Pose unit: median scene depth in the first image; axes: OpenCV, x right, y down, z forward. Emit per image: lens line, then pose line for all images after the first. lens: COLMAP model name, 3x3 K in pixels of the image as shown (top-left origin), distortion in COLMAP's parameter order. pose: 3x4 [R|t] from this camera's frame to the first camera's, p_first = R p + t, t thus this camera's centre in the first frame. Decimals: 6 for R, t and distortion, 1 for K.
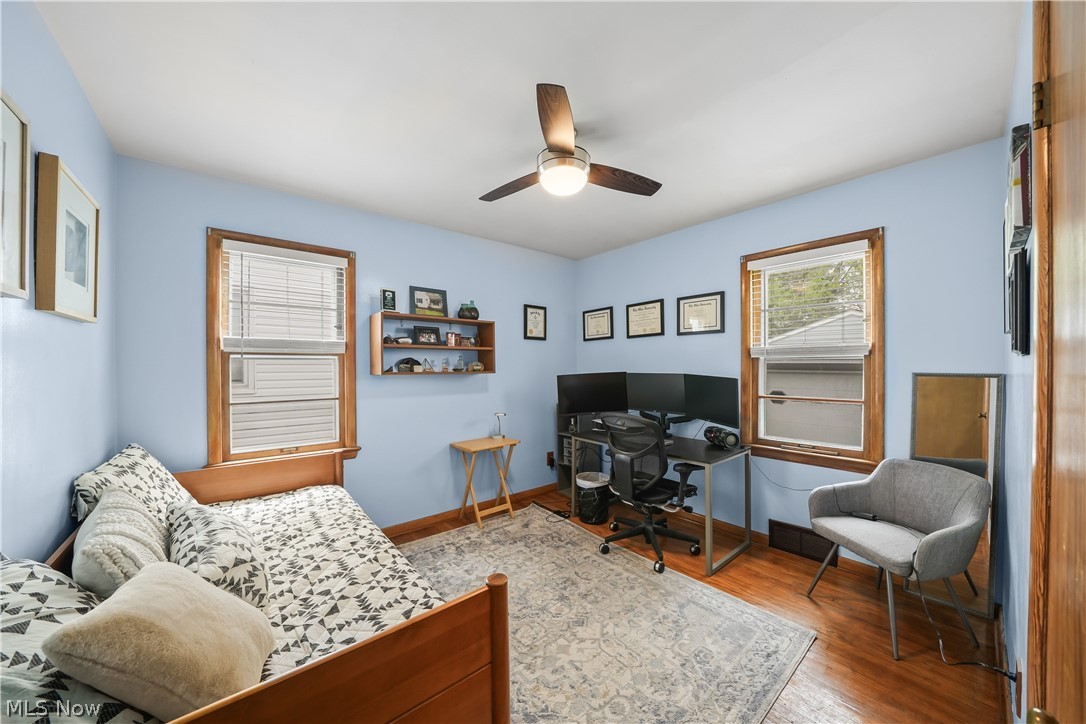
lens RADIAL K [[372.4, 0, 534.2], [0, 372.4, 365.3], [0, 0, 1]] dist [-0.016552, 0.001847]
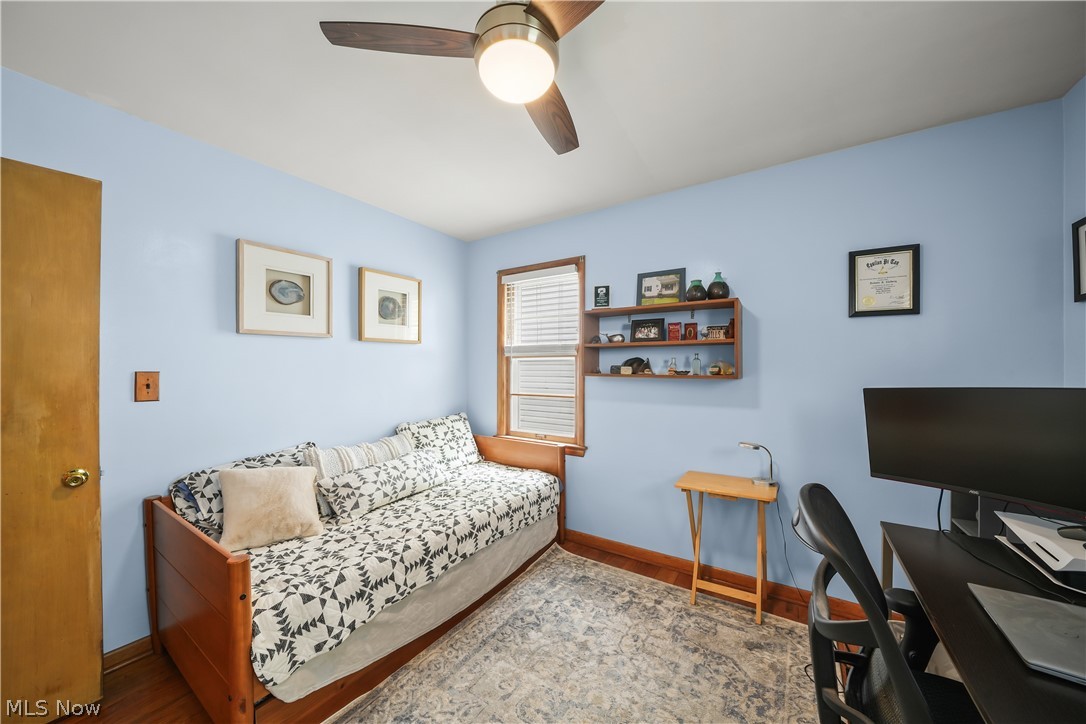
lens RADIAL K [[372.4, 0, 530.9], [0, 372.4, 366.1], [0, 0, 1]] dist [-0.016552, 0.001847]
pose [[0.315636, 0.000909, -0.948880, 0.444009], [-0.000683, 0.999999, 0.000731, -0.001004], [0.948880, 0.000418, 0.315636, 0.540531]]
